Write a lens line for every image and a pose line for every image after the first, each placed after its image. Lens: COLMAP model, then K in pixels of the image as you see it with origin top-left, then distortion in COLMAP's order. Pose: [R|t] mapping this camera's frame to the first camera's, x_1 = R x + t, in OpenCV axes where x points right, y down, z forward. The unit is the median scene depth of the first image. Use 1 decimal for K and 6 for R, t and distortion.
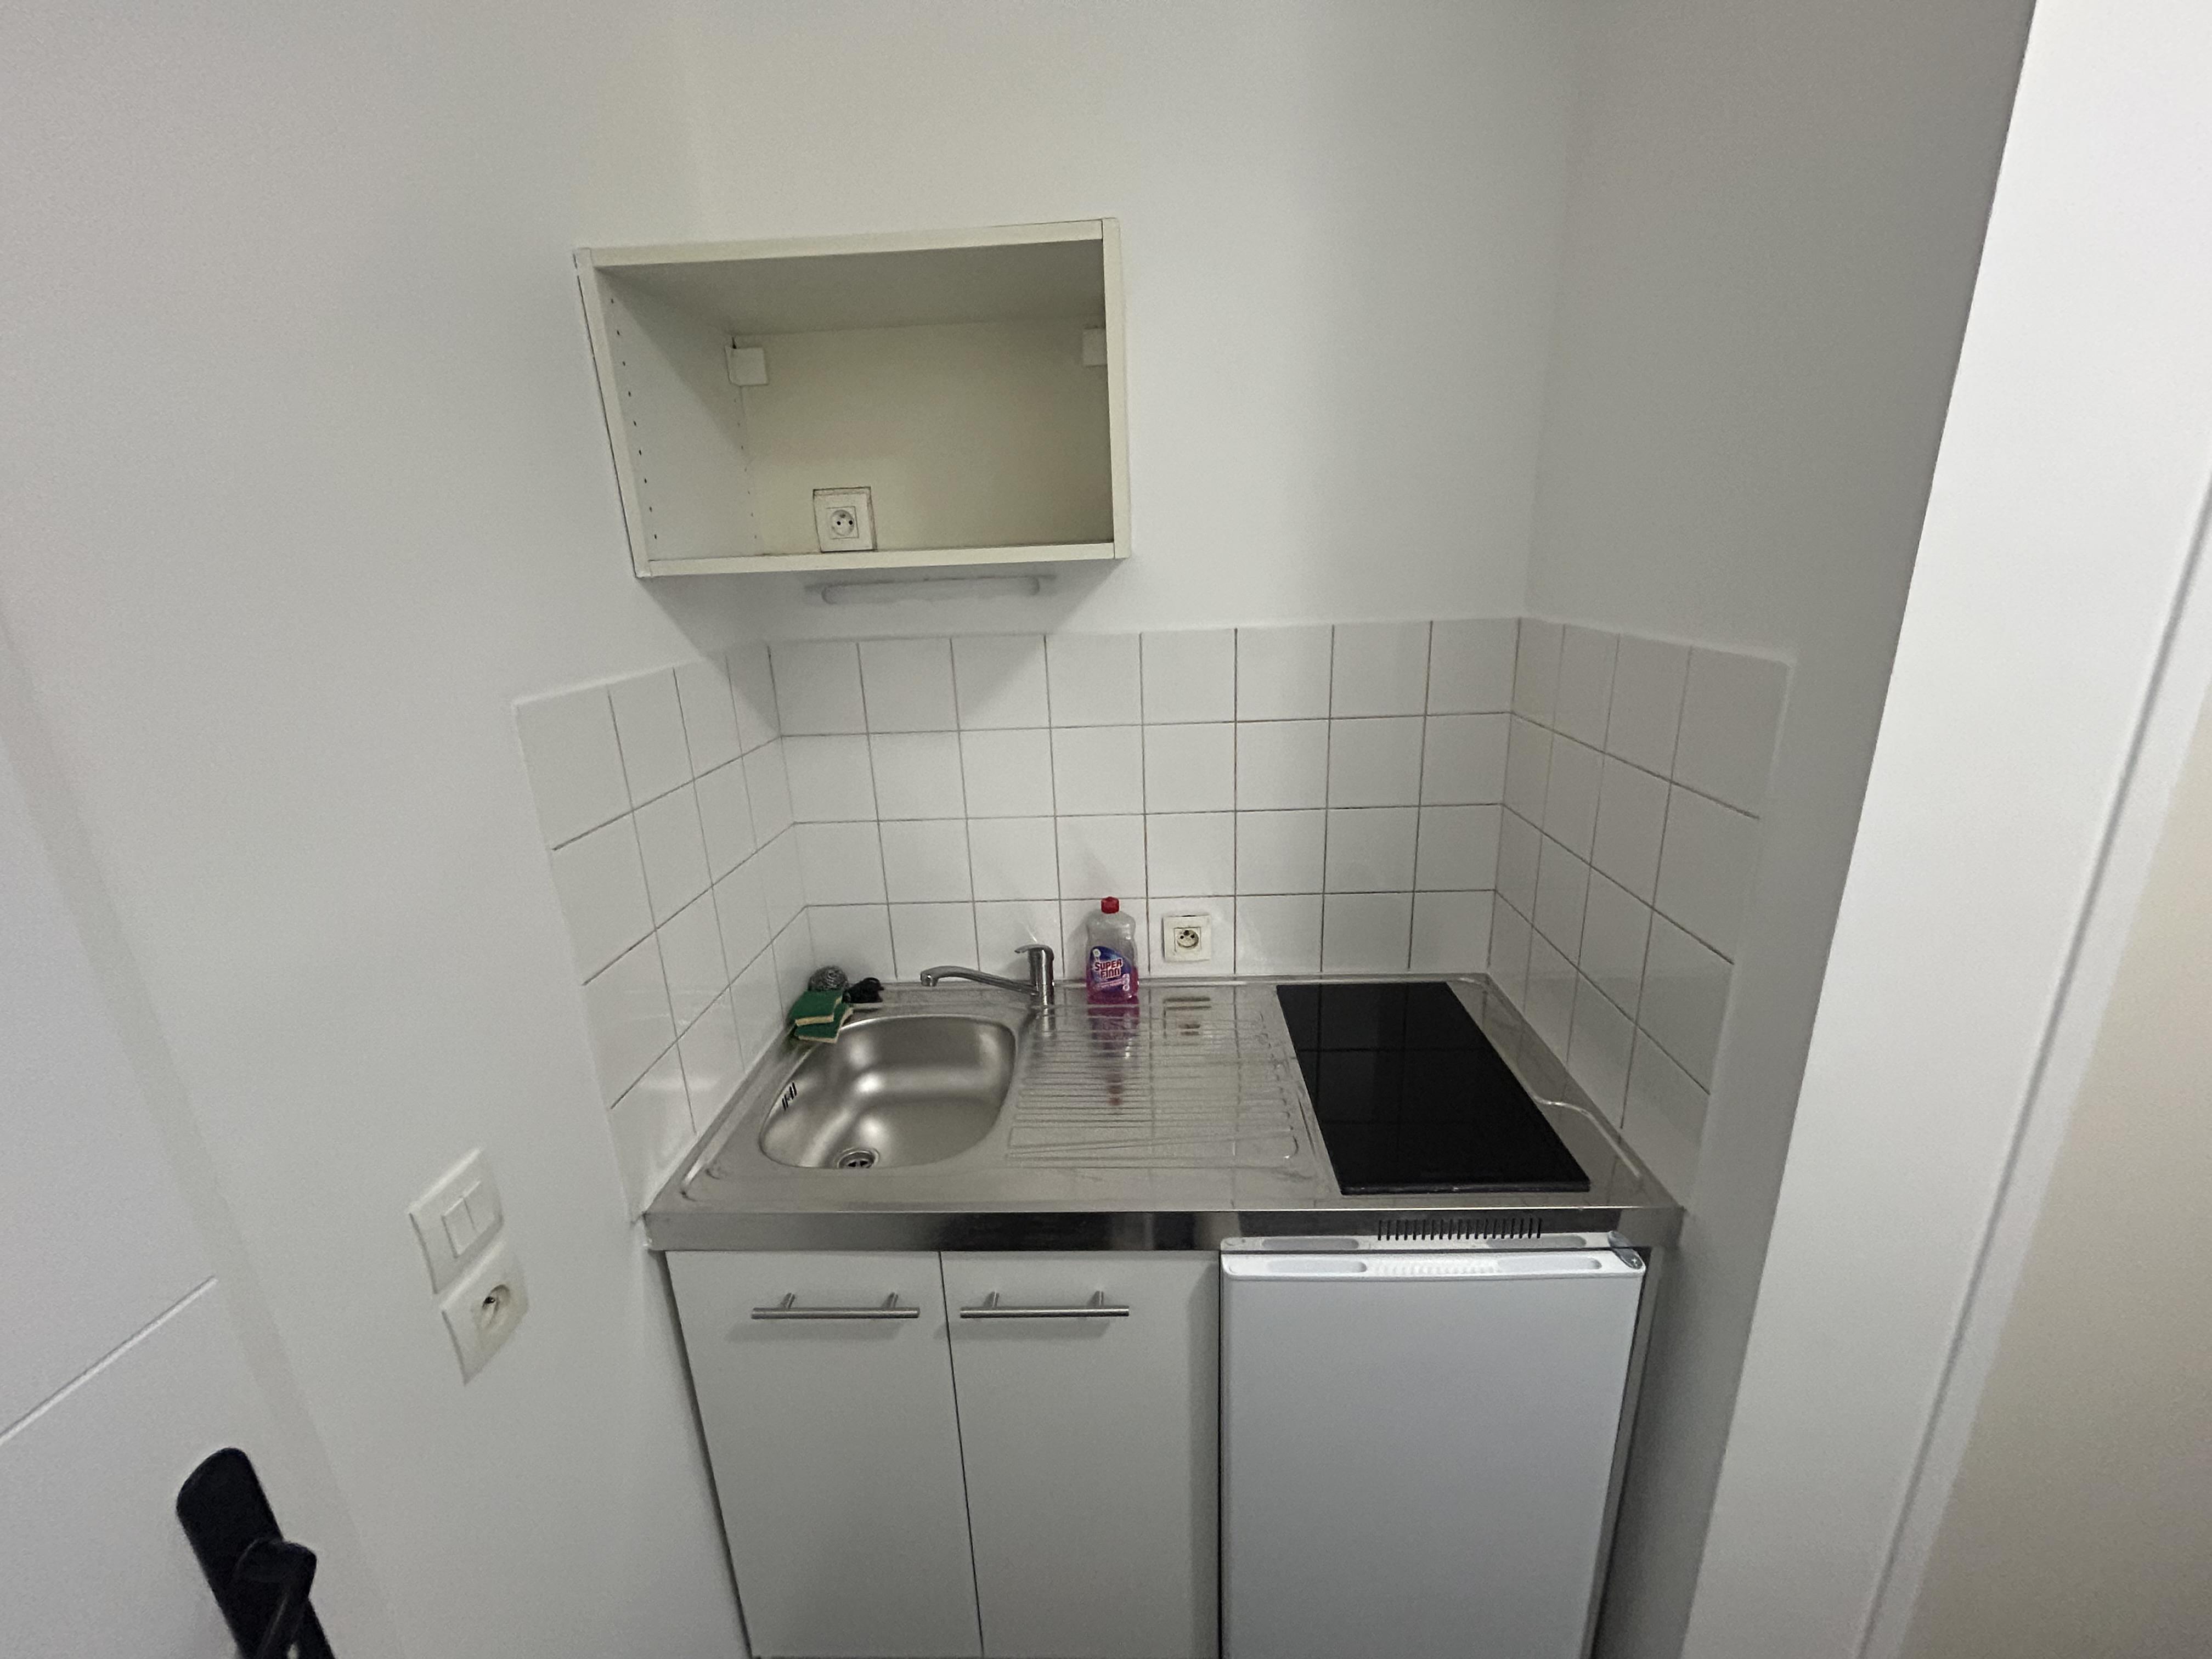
lens RADIAL K [[893.4, 0, 1106.0], [0, 893.4, 825.6], [0, 0, 1]] dist [0.003596, 0.000318]
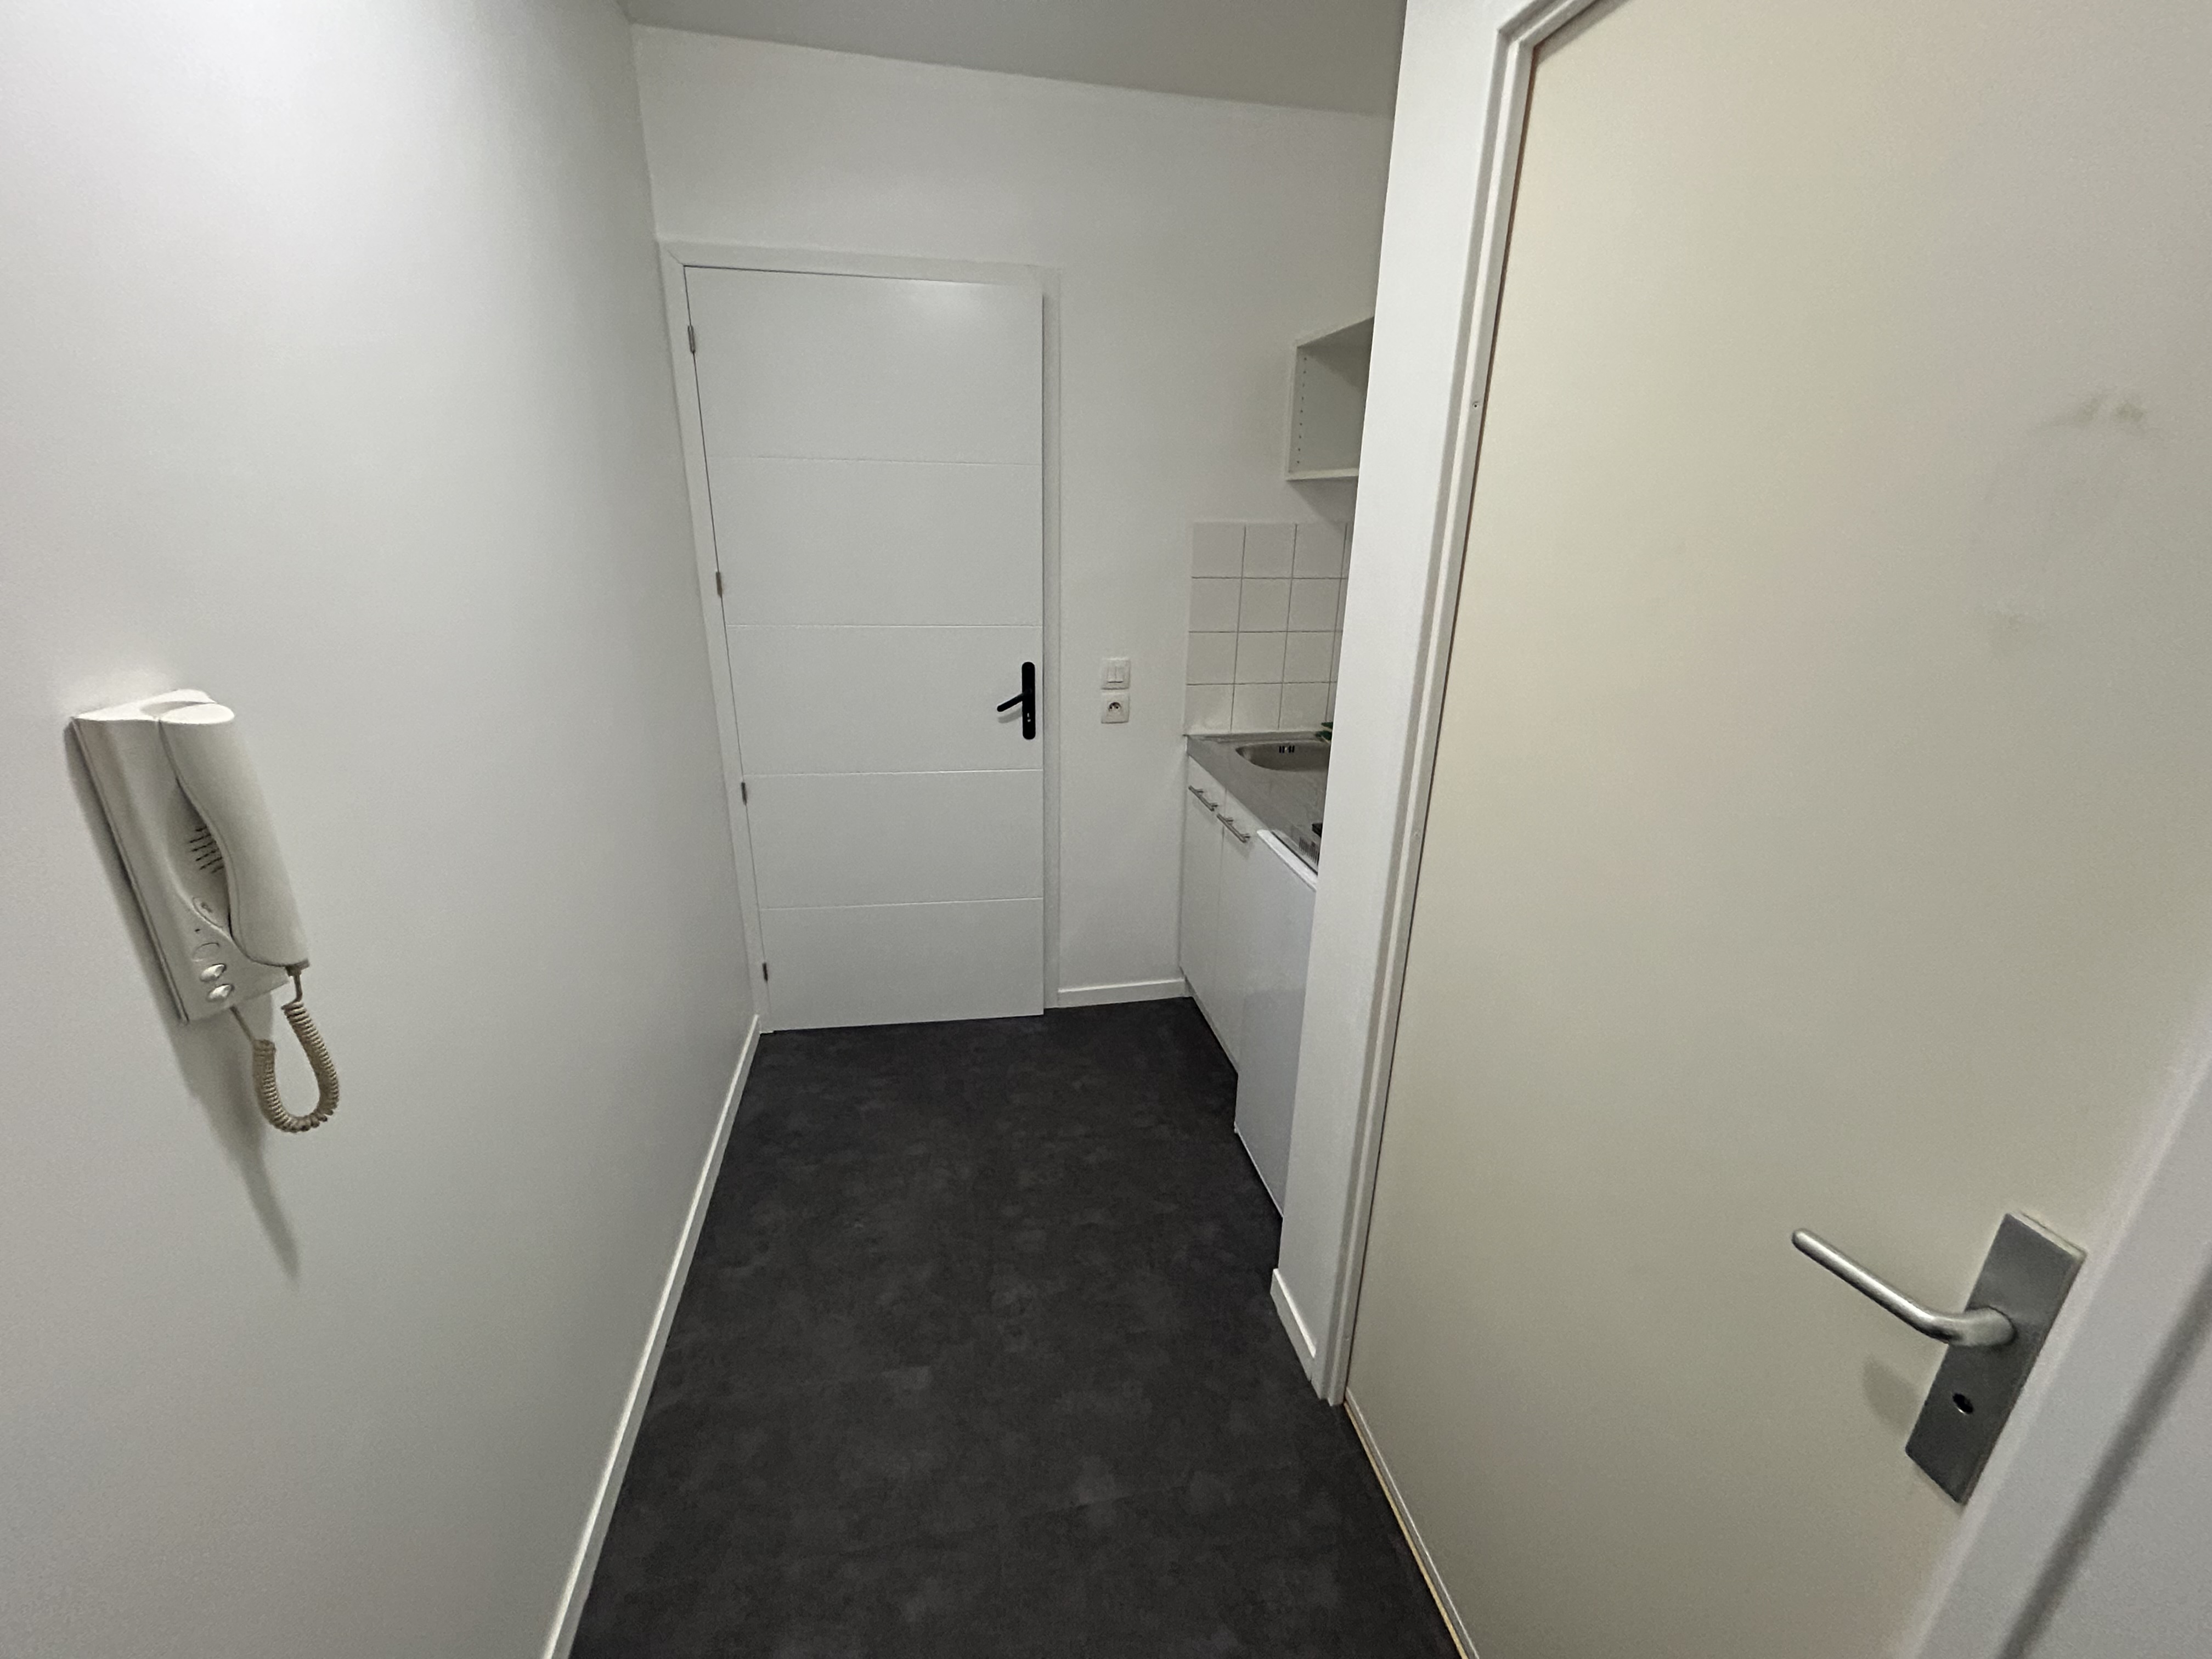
lens RADIAL K [[893.4, 0, 1106.0], [0, 893.4, 825.6], [0, 0, 1]] dist [0.003596, 0.000318]
pose [[0.237534, 0.358128, -0.902952, 1.798033], [-0.307836, 0.909397, 0.279704, 0.031002], [0.921311, 0.211522, 0.326258, 0.022955]]
